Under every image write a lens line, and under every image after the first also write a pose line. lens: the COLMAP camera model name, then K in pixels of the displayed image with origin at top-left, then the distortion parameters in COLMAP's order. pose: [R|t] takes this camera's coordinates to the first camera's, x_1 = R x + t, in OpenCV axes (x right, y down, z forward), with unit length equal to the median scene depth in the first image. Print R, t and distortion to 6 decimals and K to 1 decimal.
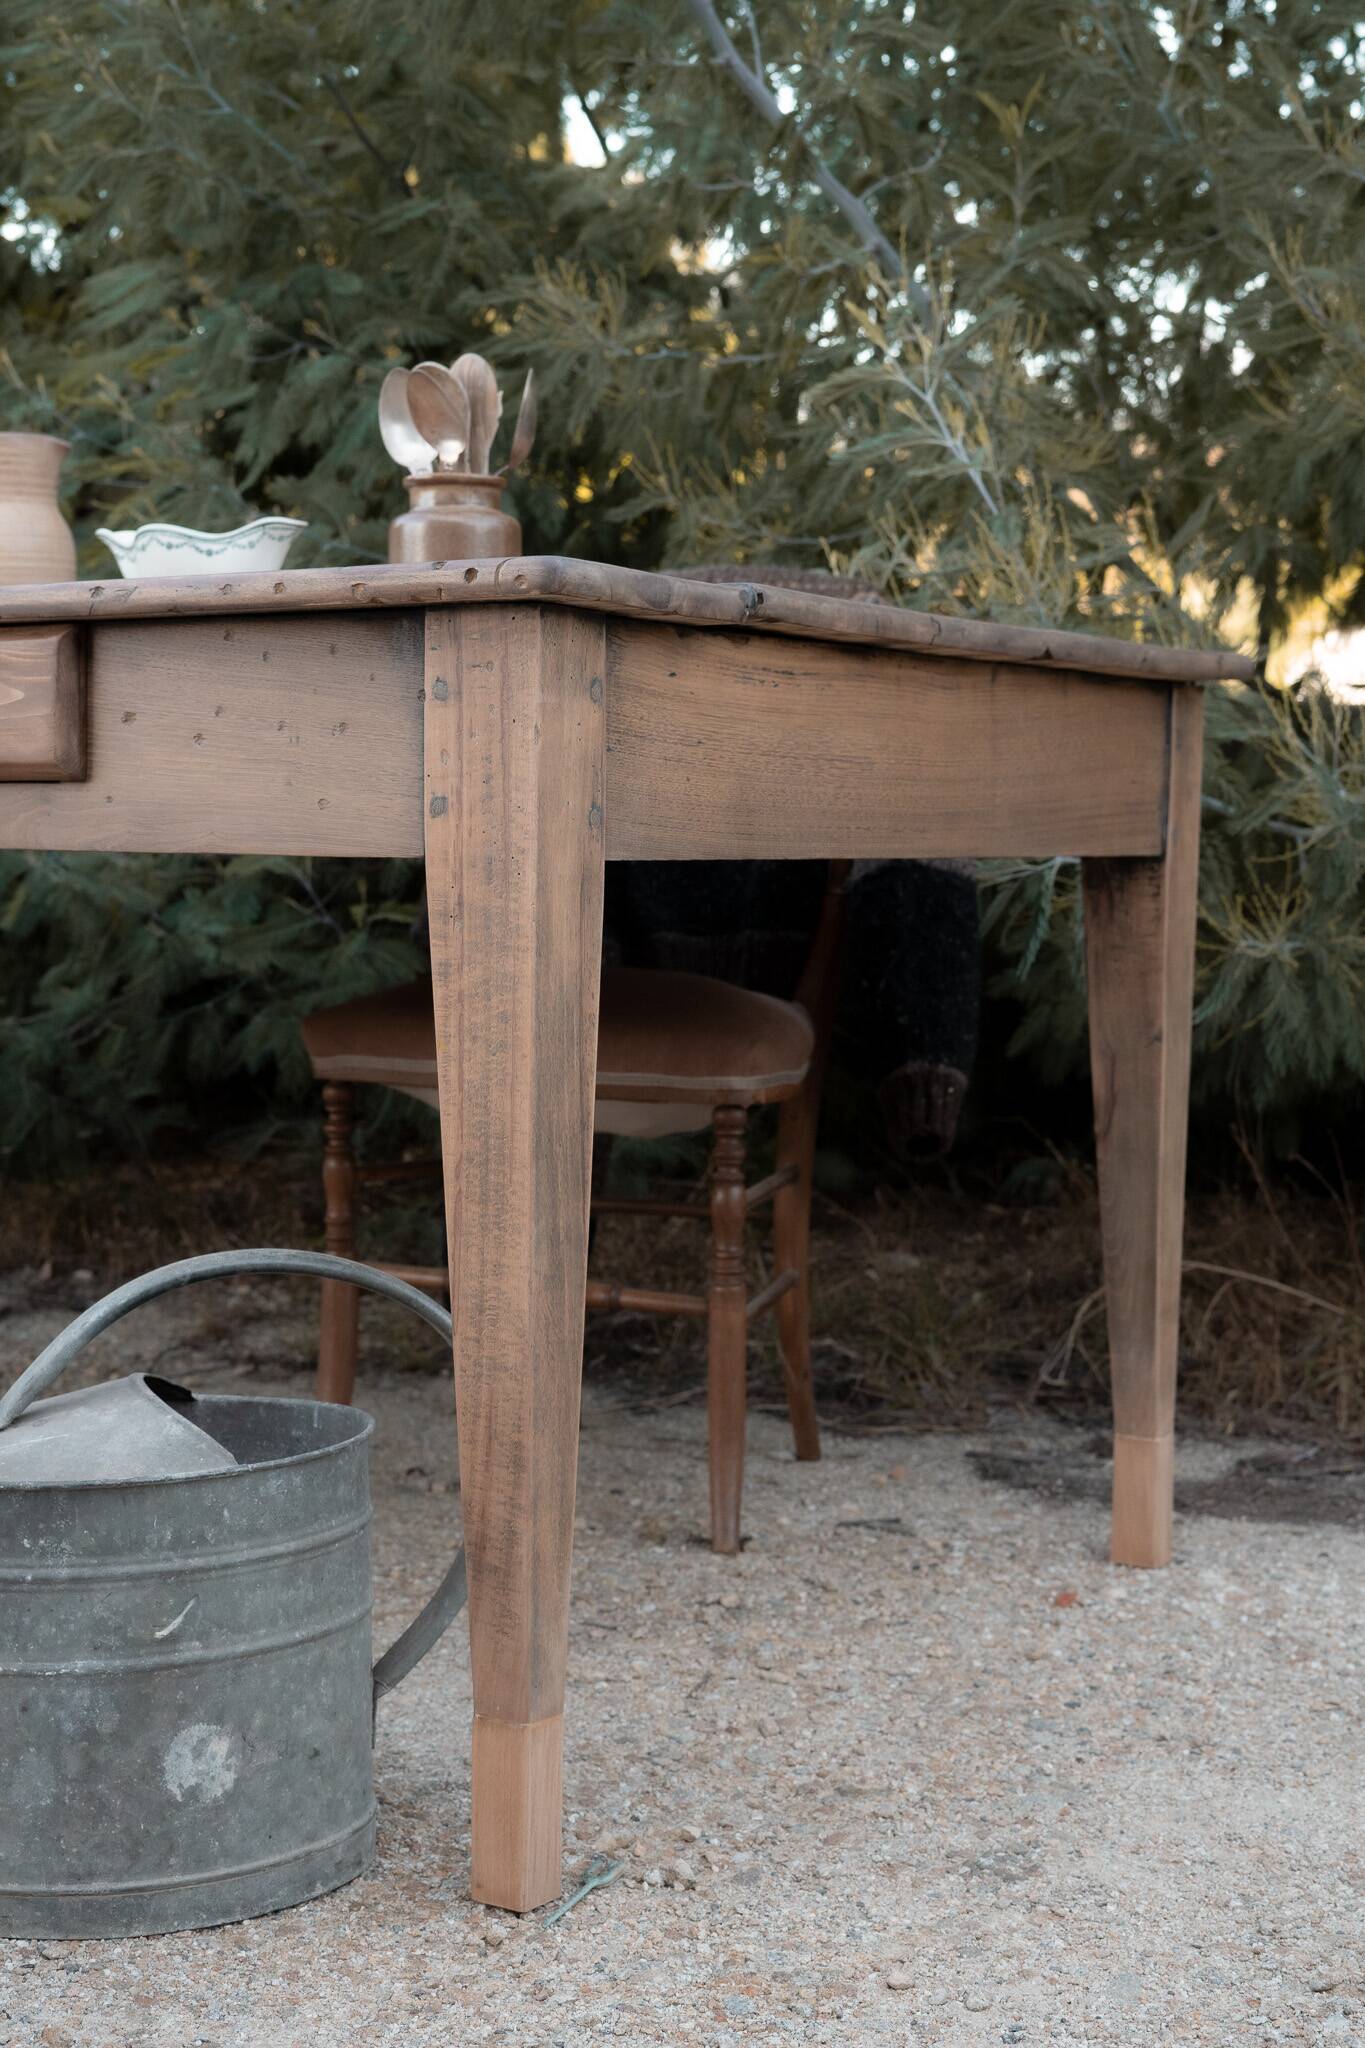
lens RADIAL K [[3041.6, 0, 682.5], [0, 3041.6, 1024.0], [0, 0, 1]] dist [-0.018949, -0.028295]
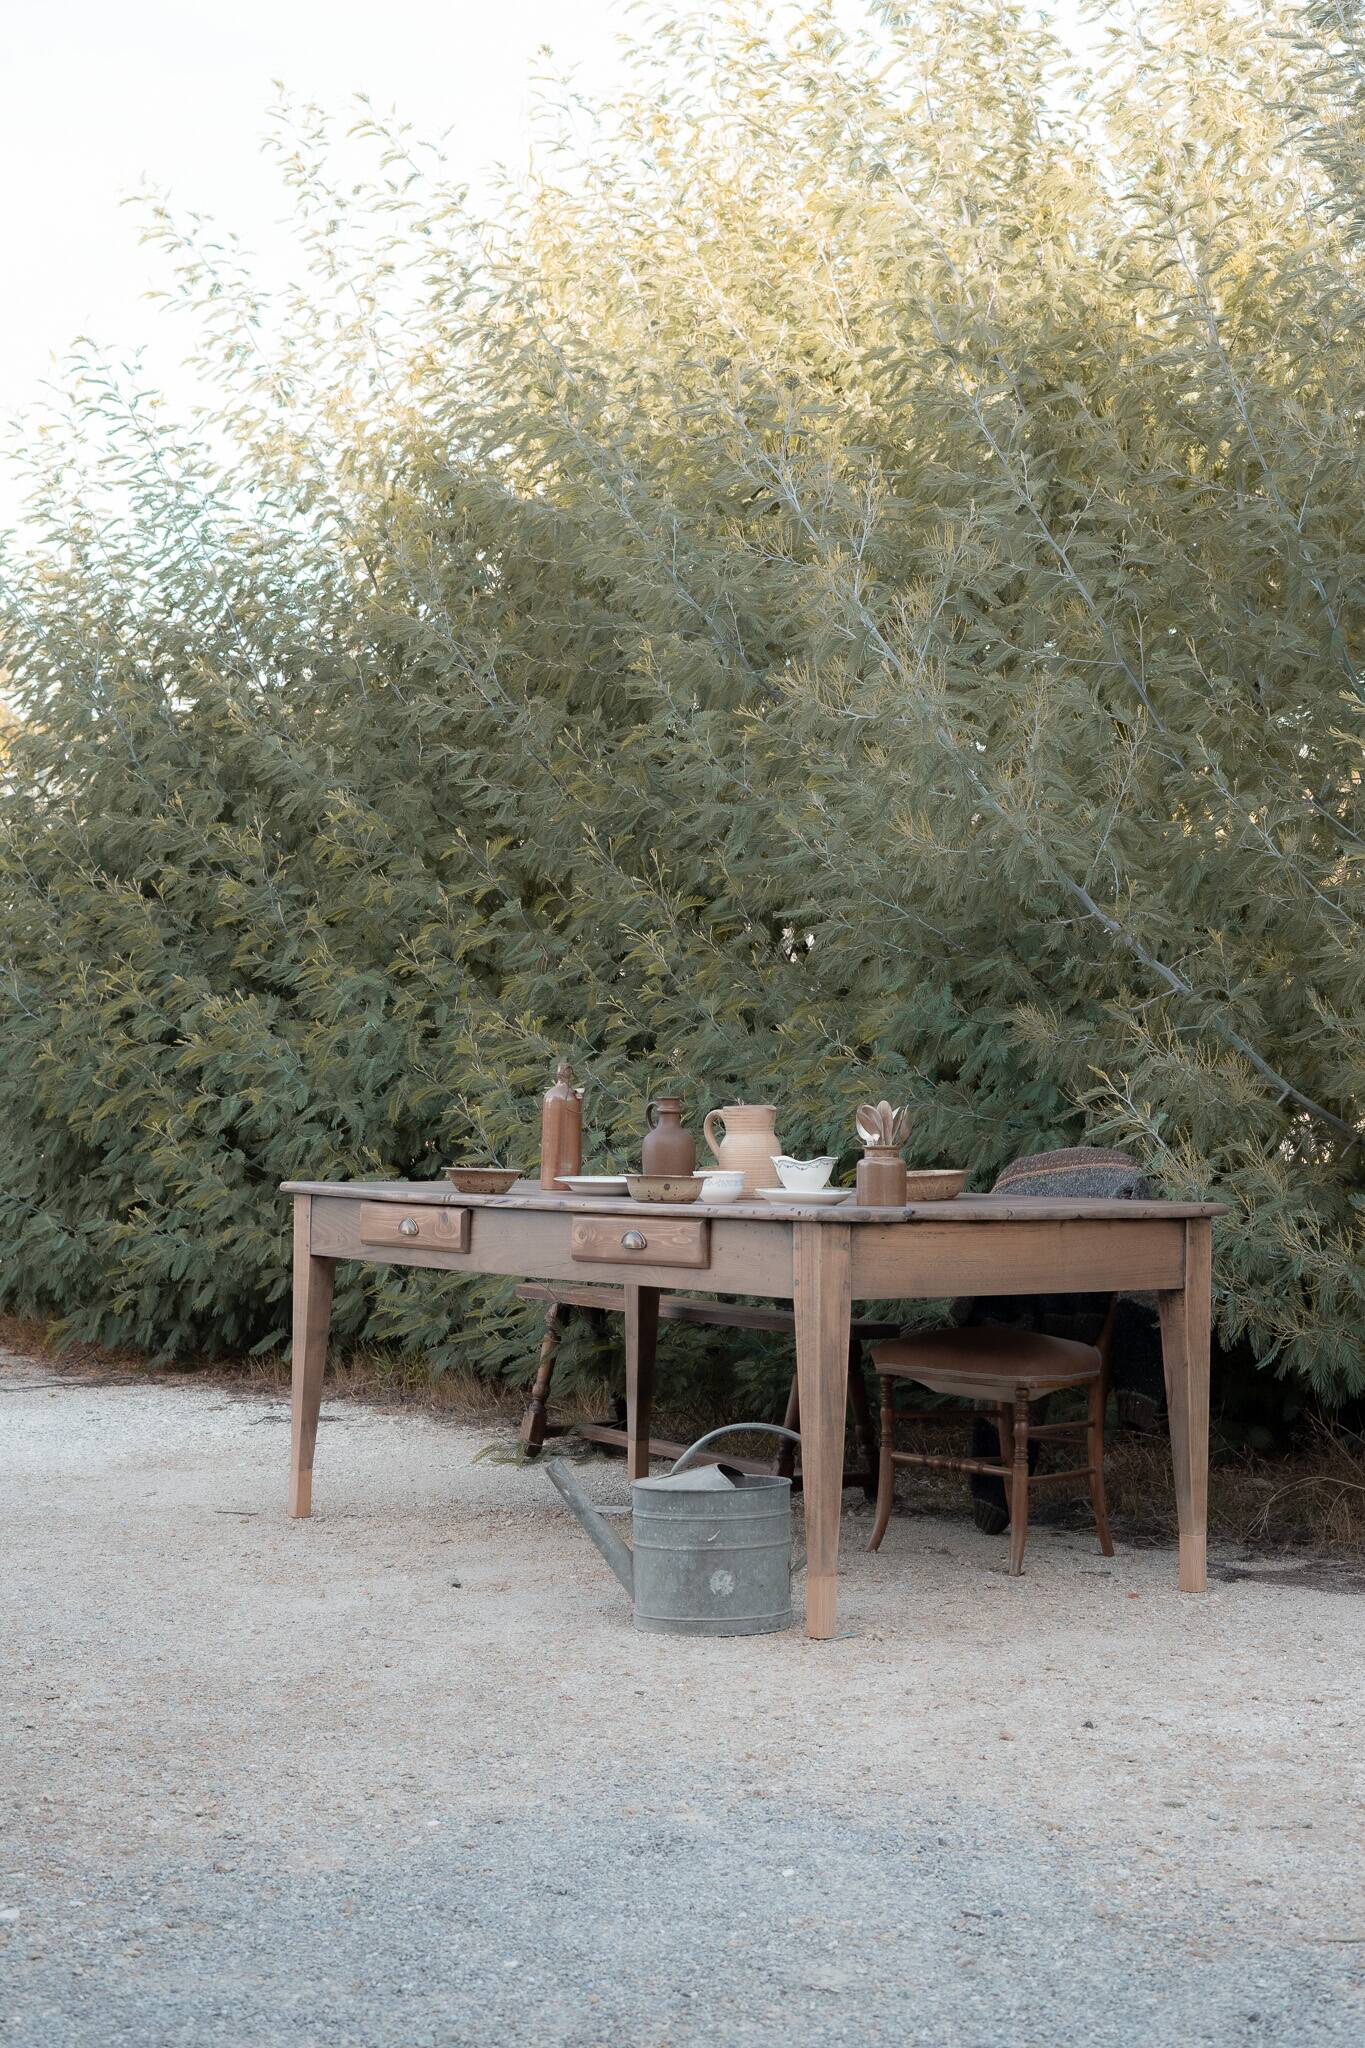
lens RADIAL K [[2965.9, 0, 682.5], [0, 2965.9, 1024.0], [0, 0, 1]] dist [-0.010783, -0.111861]
pose [[0.923741, -0.016270, -0.382671, 0.969474], [-0.024770, 0.994468, -0.102077, -0.019870], [0.382215, 0.103772, 0.918228, -1.866925]]
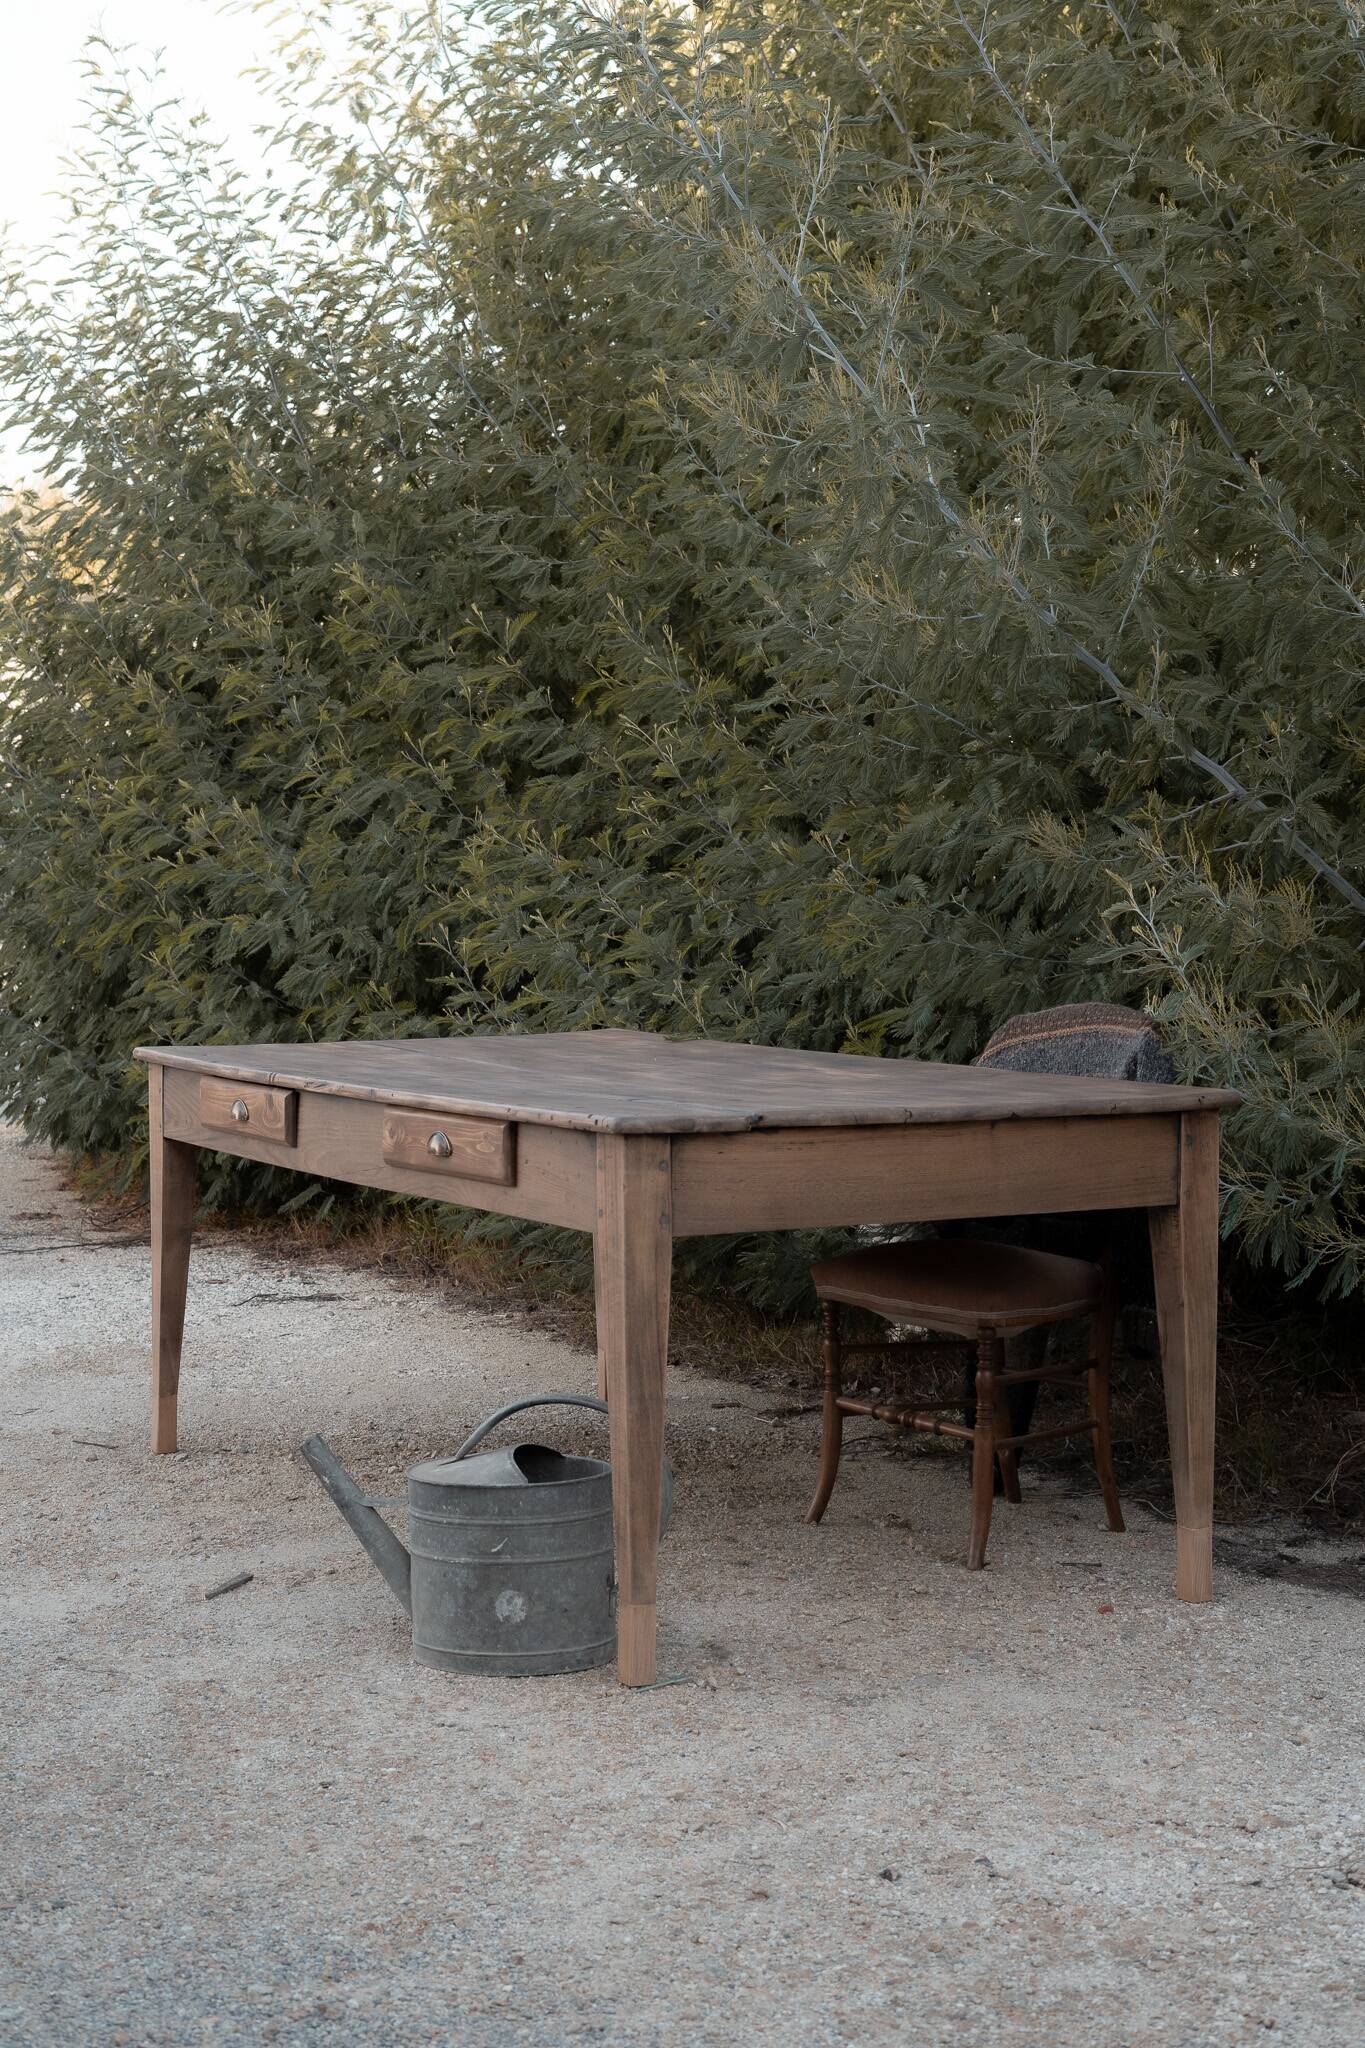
lens RADIAL K [[2965.9, 0, 682.5], [0, 2965.9, 1024.0], [0, 0, 1]] dist [-0.010783, -0.111861]
pose [[0.866821, 0.008186, -0.498552, 1.090618], [-0.022755, 0.999473, -0.023153, -0.161227], [0.498099, 0.031414, 0.866551, -0.950197]]
